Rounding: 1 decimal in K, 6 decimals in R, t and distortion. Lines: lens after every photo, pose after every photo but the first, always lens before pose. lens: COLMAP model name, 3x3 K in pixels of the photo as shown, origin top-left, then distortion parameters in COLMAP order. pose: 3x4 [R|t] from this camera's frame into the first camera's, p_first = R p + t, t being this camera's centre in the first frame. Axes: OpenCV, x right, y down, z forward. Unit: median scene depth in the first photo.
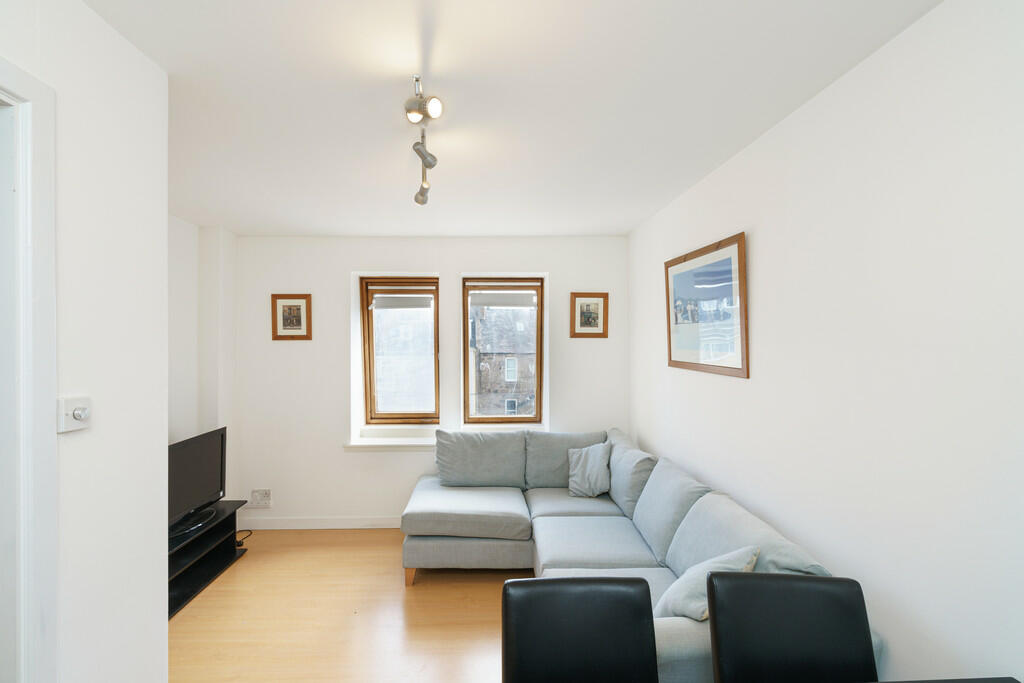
lens RADIAL K [[470.0, 0, 503.9], [0, 470.0, 343.1], [0, 0, 1]] dist [-0.014703, 0.008755]
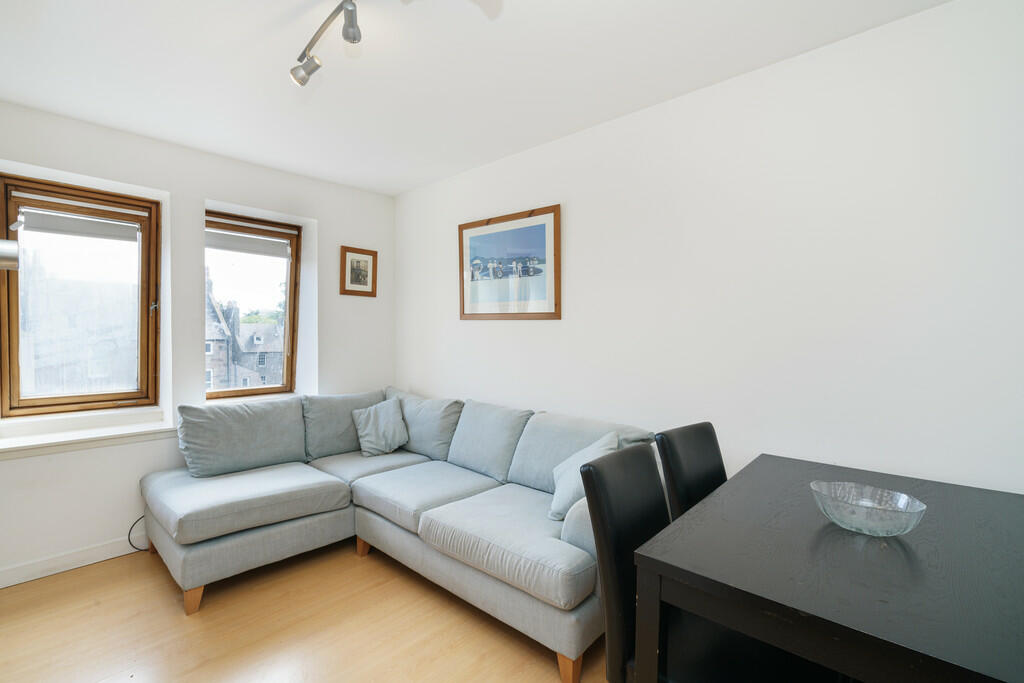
lens RADIAL K [[458.7, 0, 507.6], [0, 458.7, 340.6], [0, 0, 1]] dist [-0.002464, 0.000169]
pose [[0.703731, -0.007152, 0.710430, -0.296471], [-0.002827, 0.999913, 0.012866, 0.073375], [-0.710461, -0.011063, 0.703650, 0.136771]]
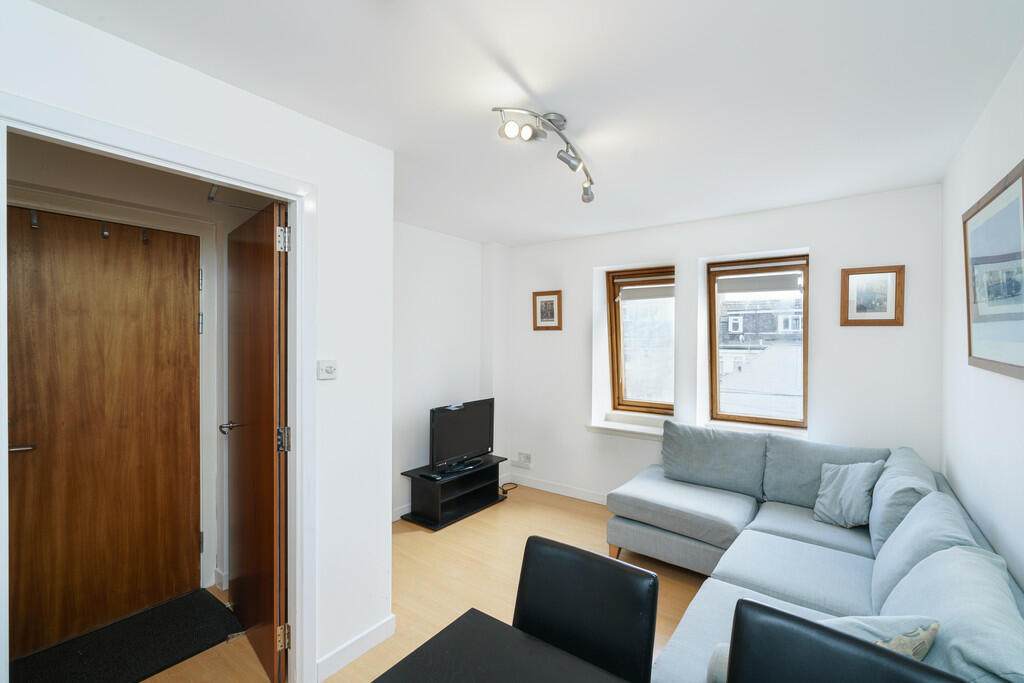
lens RADIAL K [[470.0, 0, 503.9], [0, 470.0, 343.1], [0, 0, 1]] dist [-0.014703, 0.008755]
pose [[0.767363, 0.013061, -0.641080, 0.231023], [-0.004454, 0.999877, 0.015040, 0.008537], [0.641198, -0.008685, 0.767327, 0.029384]]
